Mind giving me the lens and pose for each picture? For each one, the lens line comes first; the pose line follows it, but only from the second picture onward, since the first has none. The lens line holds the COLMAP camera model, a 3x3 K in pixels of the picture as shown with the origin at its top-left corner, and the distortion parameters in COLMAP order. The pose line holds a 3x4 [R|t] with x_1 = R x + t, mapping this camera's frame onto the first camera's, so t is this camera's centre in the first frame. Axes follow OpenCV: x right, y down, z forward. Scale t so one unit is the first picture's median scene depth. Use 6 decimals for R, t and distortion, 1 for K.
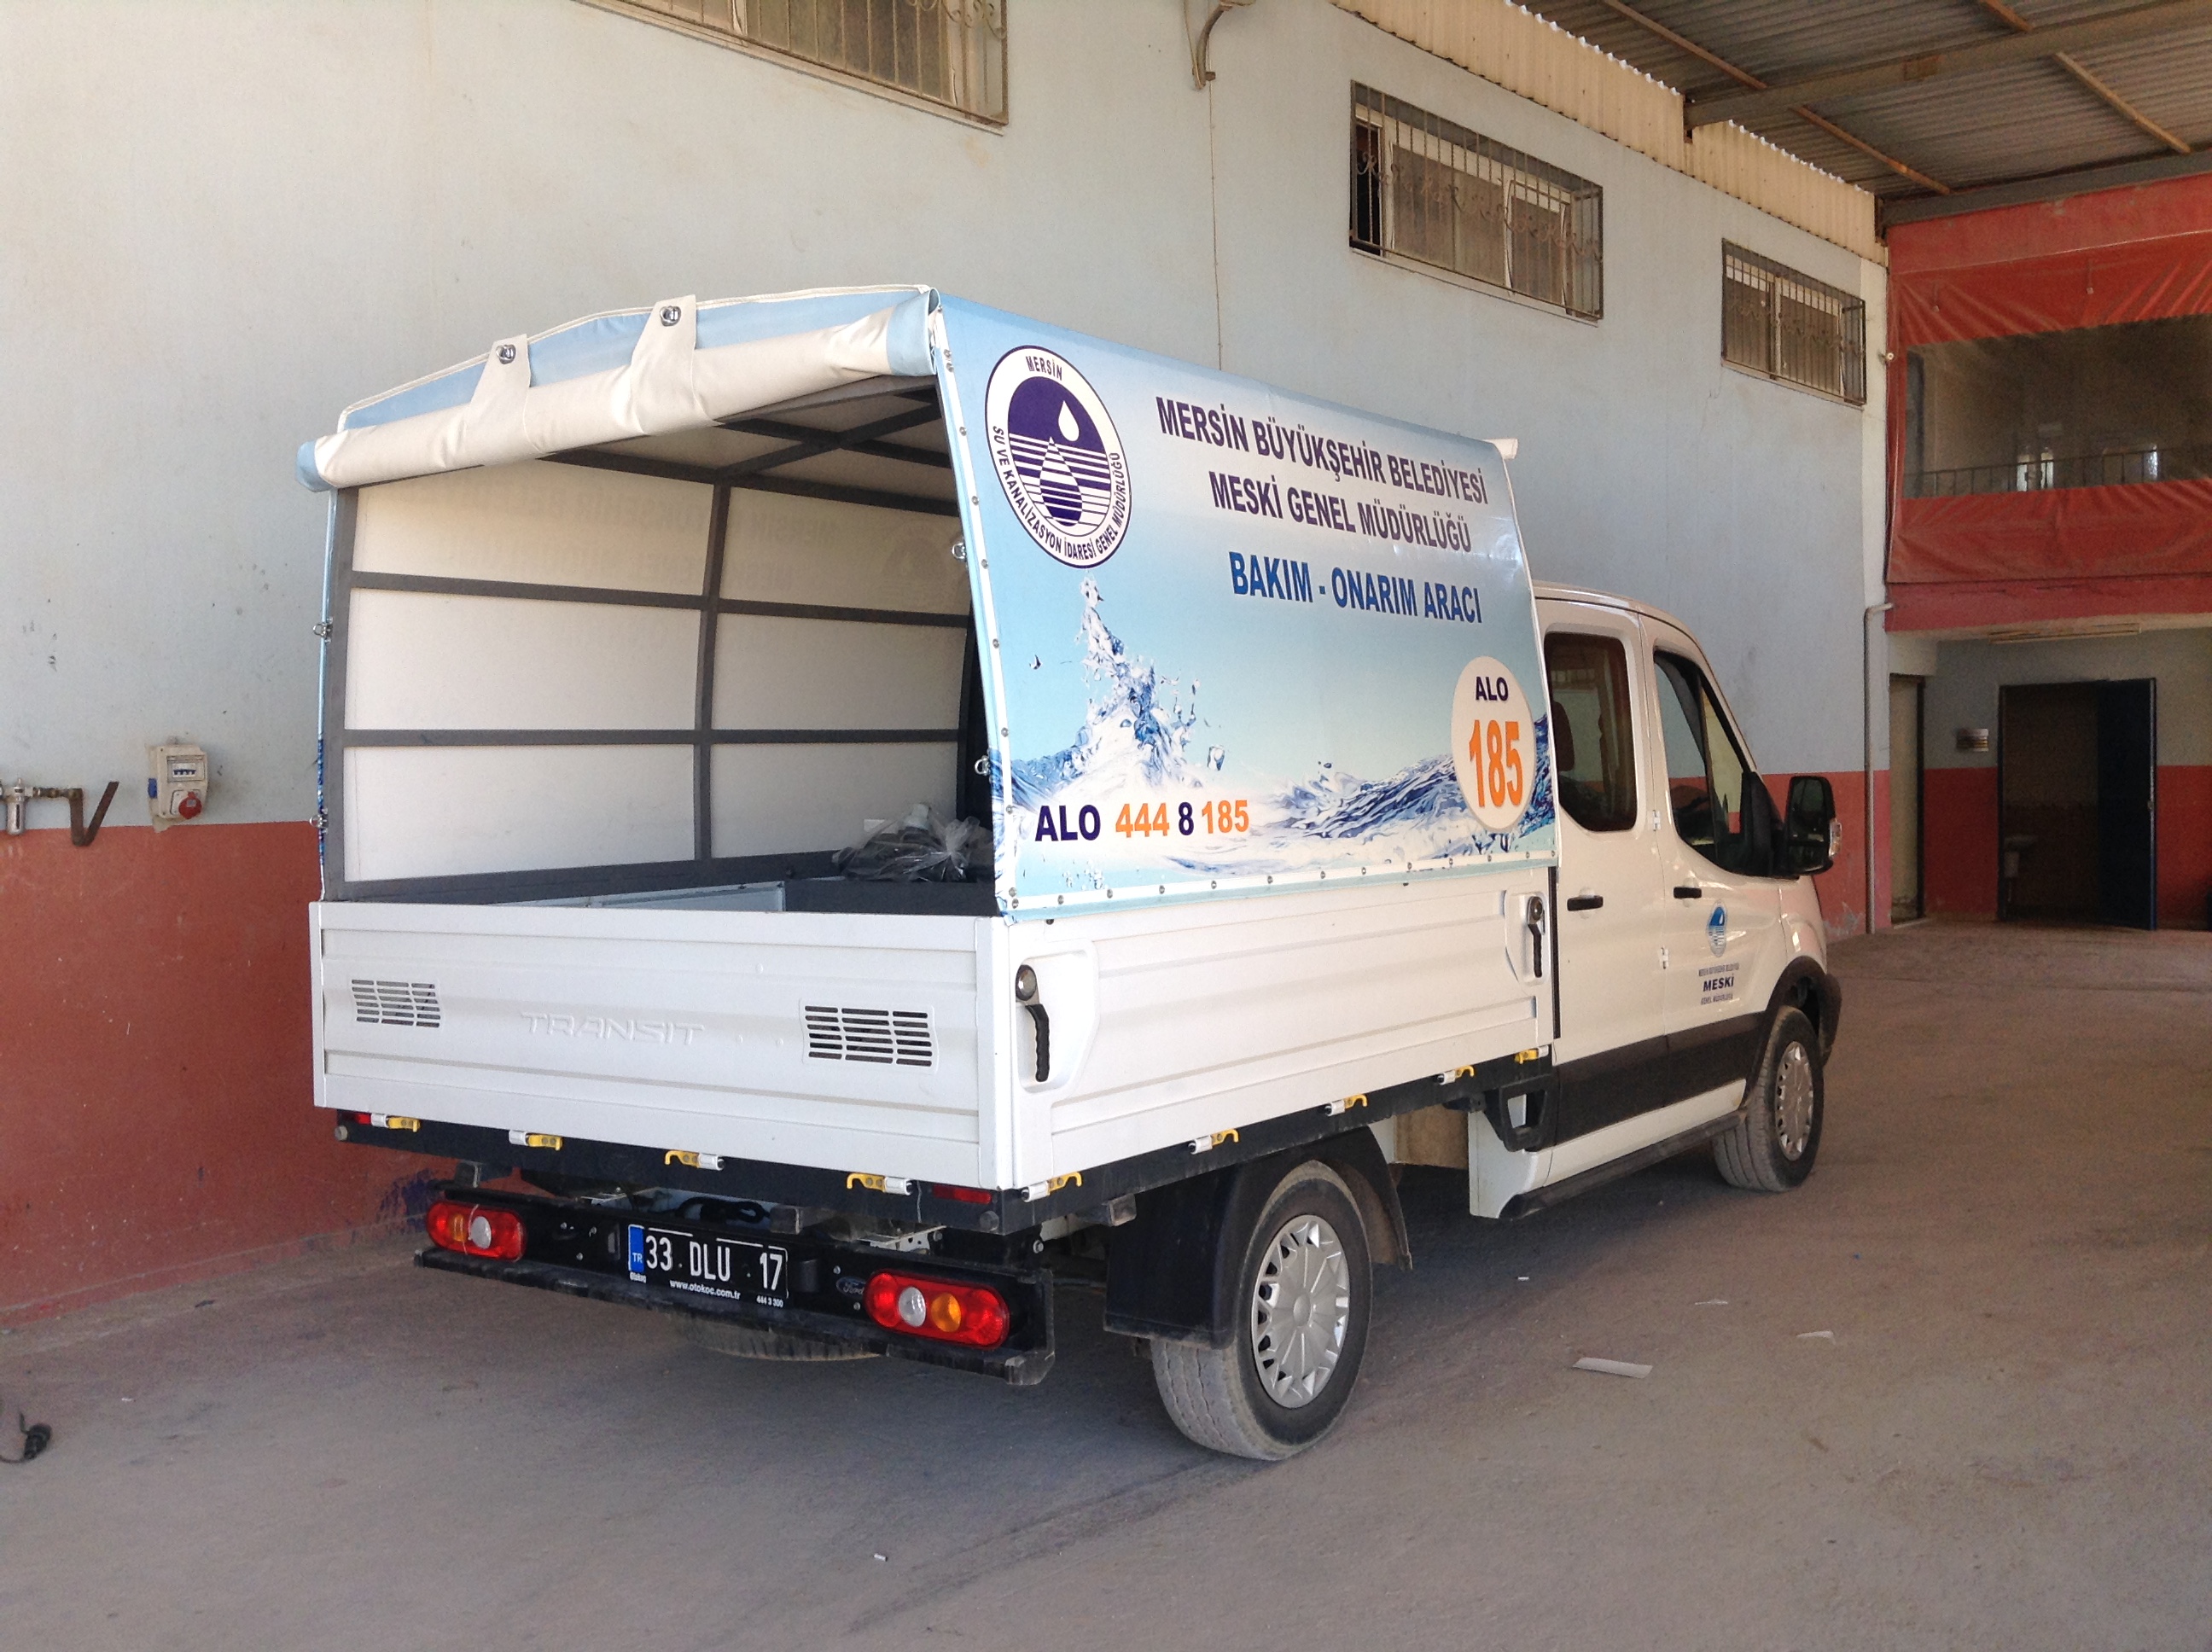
lens RADIAL K [[2124.3, 0, 1106.0], [0, 2124.3, 826.0], [0, 0, 1]] dist [0.261577, 0.002177]
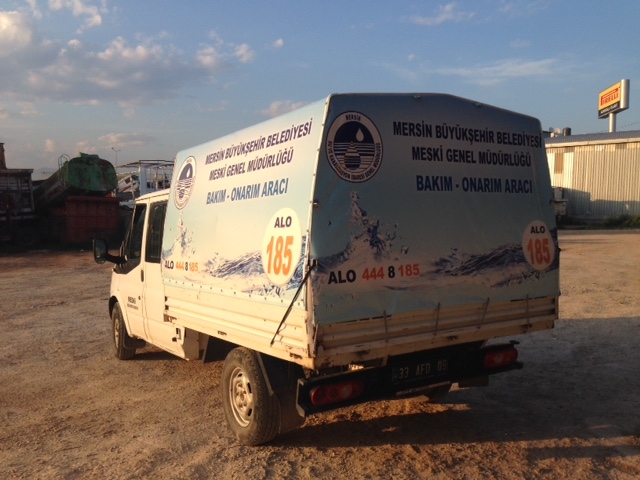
lens RADIAL K [[581.8, 0, 320.0], [0, 581.8, 240.0], [0, 0, 1]] dist [0.128748, -0.197074]
pose [[-0.360260, 0.005729, -0.932834, 0.891477], [-0.016536, 0.999785, 0.012526, -0.064855], [0.932705, 0.019938, -0.360088, 1.520728]]
